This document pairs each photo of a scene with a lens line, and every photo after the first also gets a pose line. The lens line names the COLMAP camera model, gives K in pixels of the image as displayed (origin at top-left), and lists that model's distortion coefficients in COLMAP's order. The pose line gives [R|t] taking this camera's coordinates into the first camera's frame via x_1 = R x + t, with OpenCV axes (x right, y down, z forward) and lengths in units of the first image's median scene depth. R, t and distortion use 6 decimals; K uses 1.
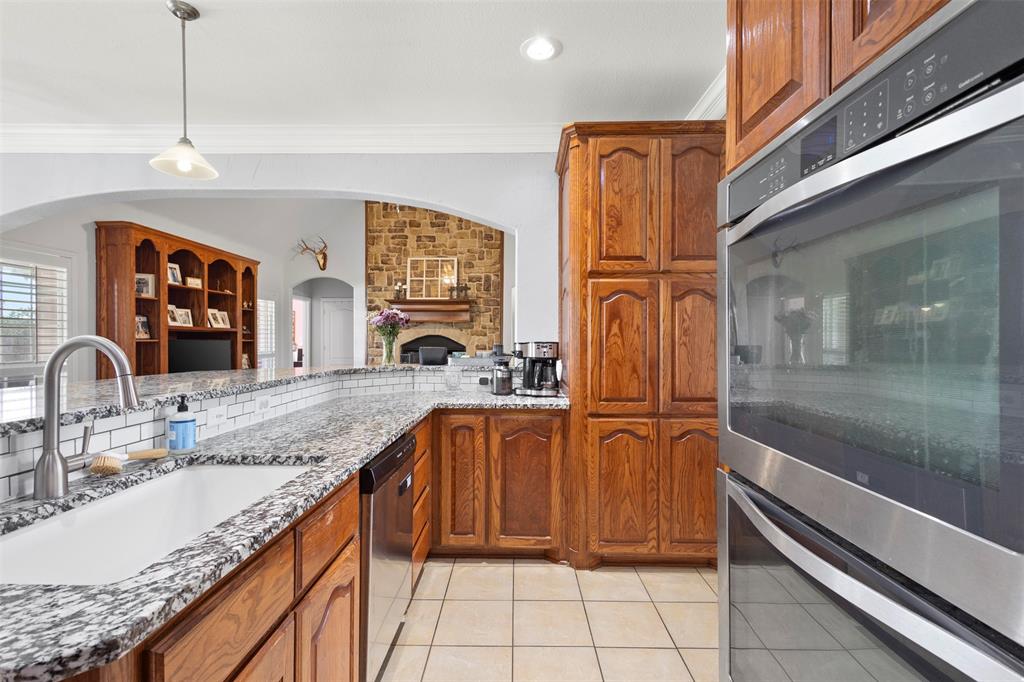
lens RADIAL K [[468.7, 0, 513.2], [0, 468.7, 339.7], [0, 0, 1]] dist [0.010322, -0.002161]
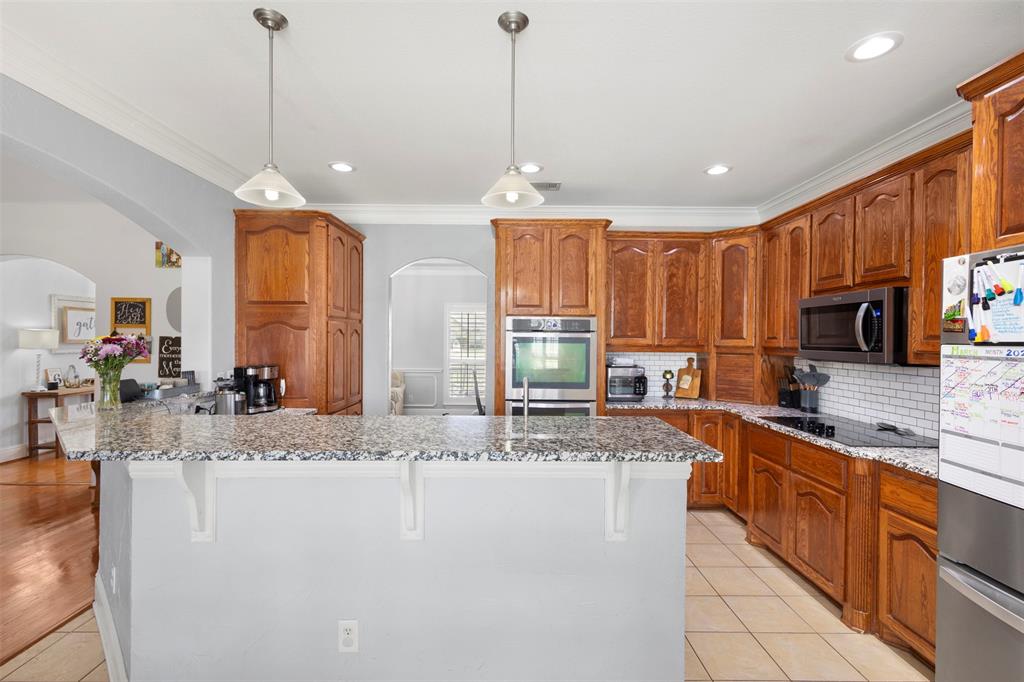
lens RADIAL K [[468.7, 0, 510.9], [0, 468.7, 341.7], [0, 0, 1]] dist [0.010322, -0.002161]
pose [[-0.014949, -0.010763, 0.999830, -0.412320], [-0.007729, 0.999913, 0.010649, -0.026357], [-0.999858, -0.007569, -0.015031, 0.142895]]
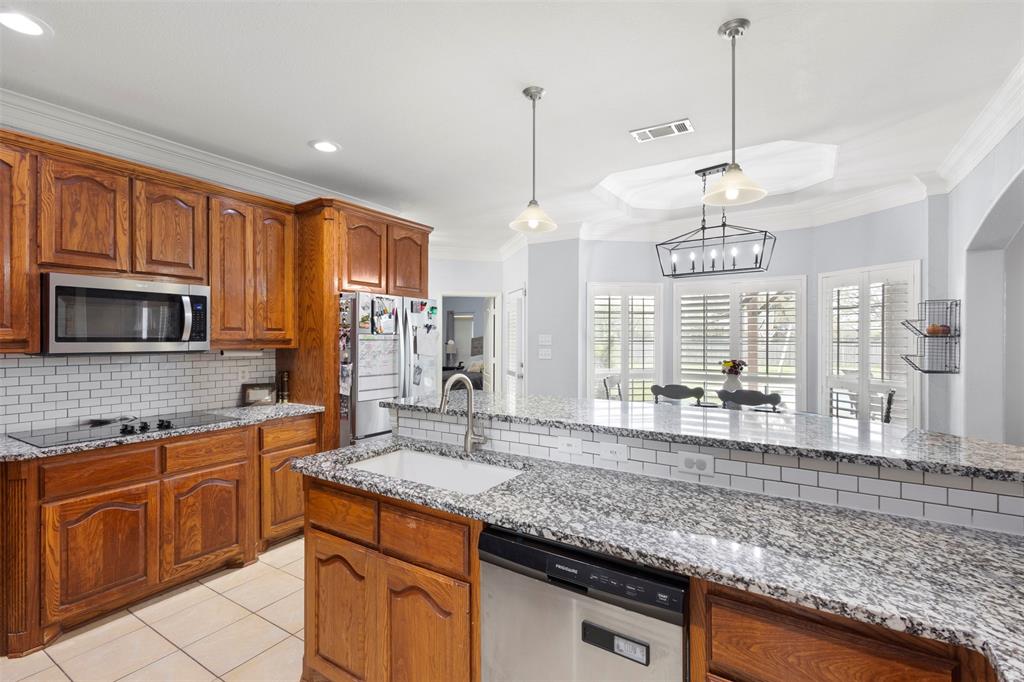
lens RADIAL K [[468.7, 0, 509.0], [0, 468.7, 338.3], [0, 0, 1]] dist [0.010322, -0.002161]
pose [[-0.526887, -0.004404, -0.849924, 0.085831], [-0.003411, 0.999989, -0.003068, -0.019721], [0.849928, 0.001282, -0.526897, 0.285926]]
